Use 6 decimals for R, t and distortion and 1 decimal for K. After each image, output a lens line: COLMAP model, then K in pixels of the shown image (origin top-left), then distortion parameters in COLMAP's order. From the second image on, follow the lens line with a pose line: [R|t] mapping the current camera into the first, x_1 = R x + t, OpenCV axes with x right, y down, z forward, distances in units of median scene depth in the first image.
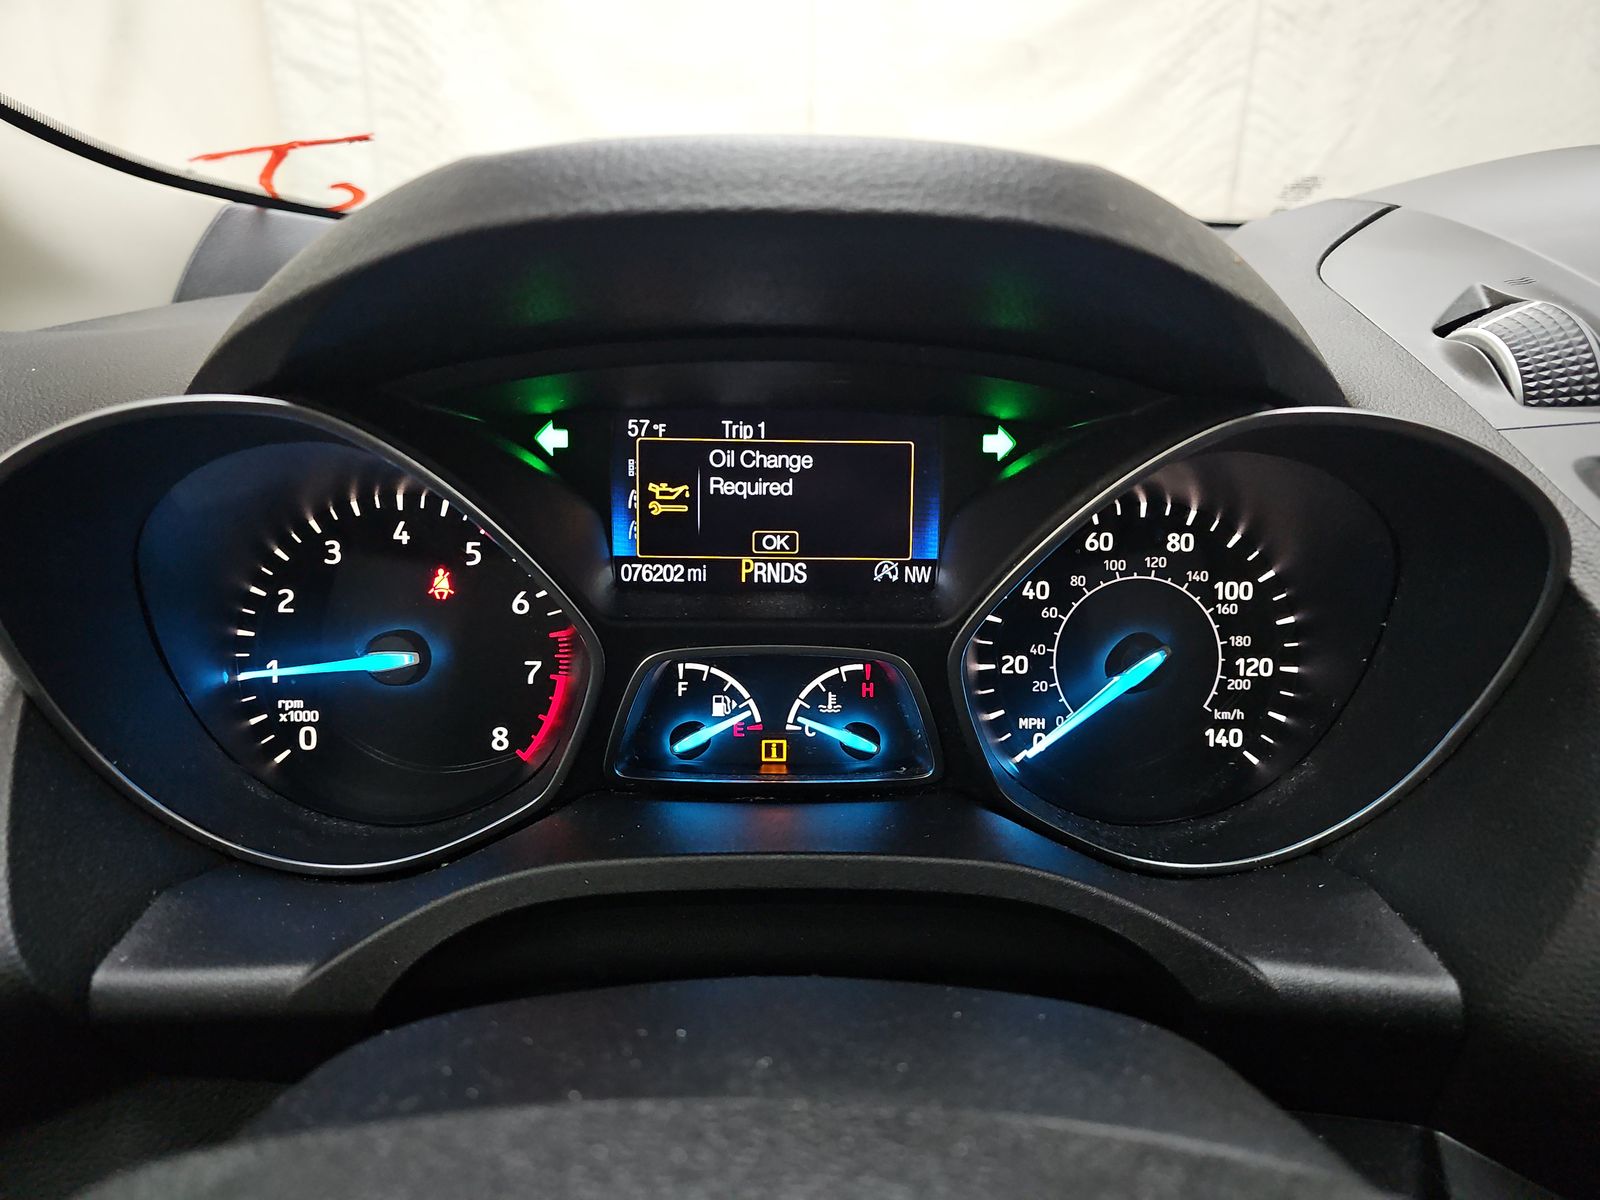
lens RADIAL K [[1078.5, 0, 786.2], [0, 1078.5, 597.1], [0, 0, 1]] dist [0.038282, -0.055825]
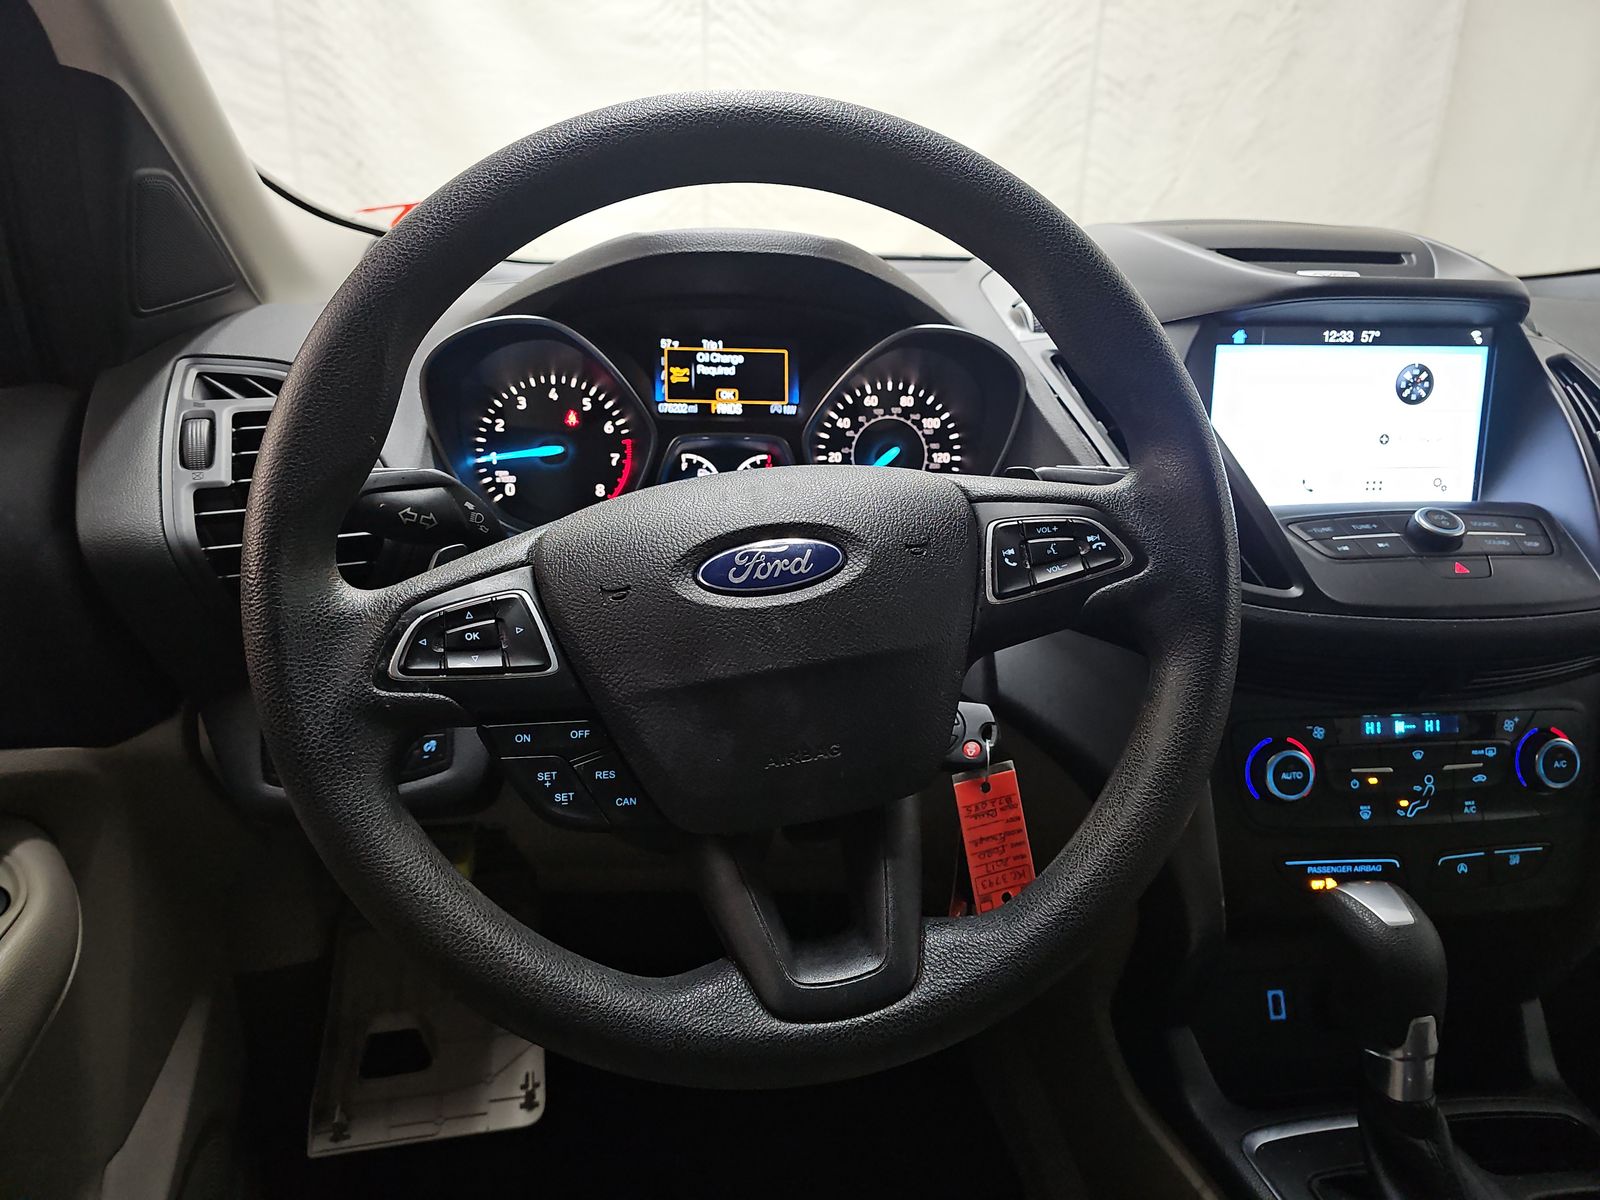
lens RADIAL K [[1079.1, 0, 800.3], [0, 1079.1, 596.2], [0, 0, 1]] dist [0.055902, -0.052147]
pose [[0.993592, -0.019486, 0.111332, -0.111024], [0.023006, 0.999273, -0.030416, 0.417985], [-0.110658, 0.032783, 0.993318, -1.189712]]
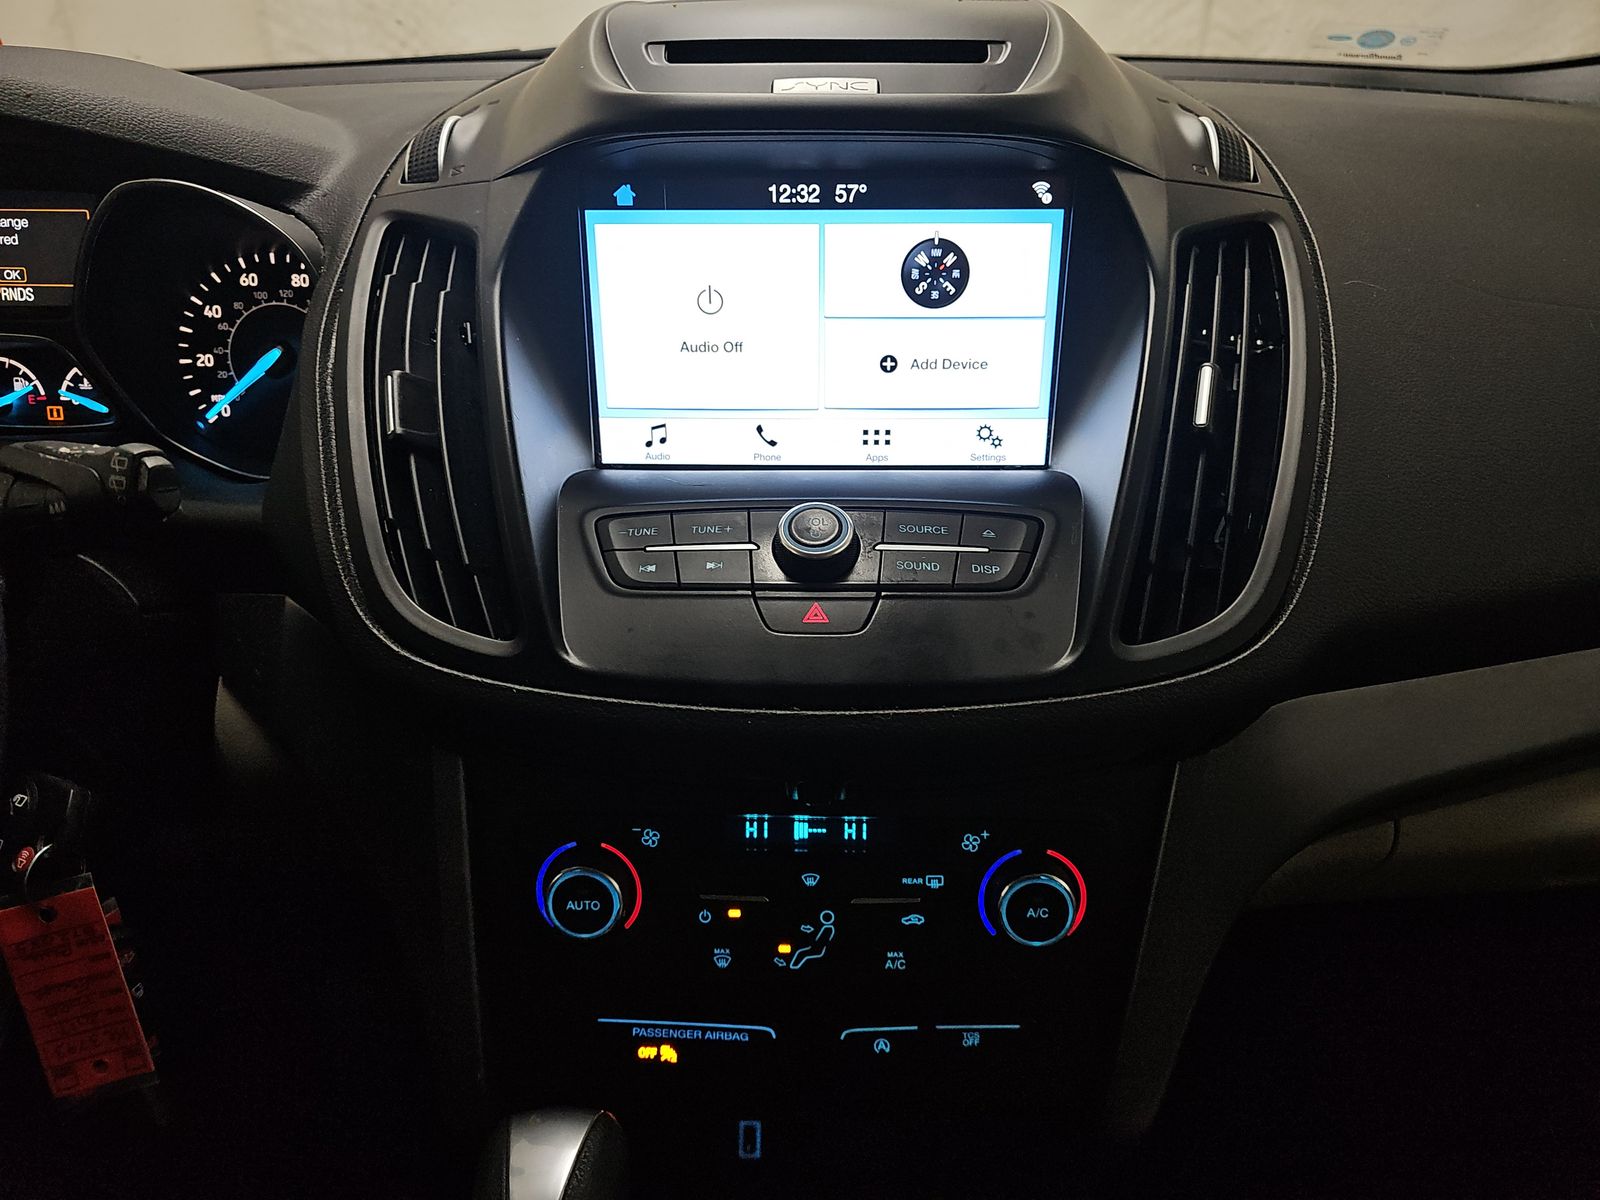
lens RADIAL K [[1079.1, 0, 800.3], [0, 1079.1, 596.2], [0, 0, 1]] dist [0.055902, -0.052147]
pose [[0.998497, 0.013621, -0.053081, 1.185875], [-0.006302, 0.990730, 0.135700, 0.184145], [0.054437, -0.135162, 0.989327, -0.585556]]
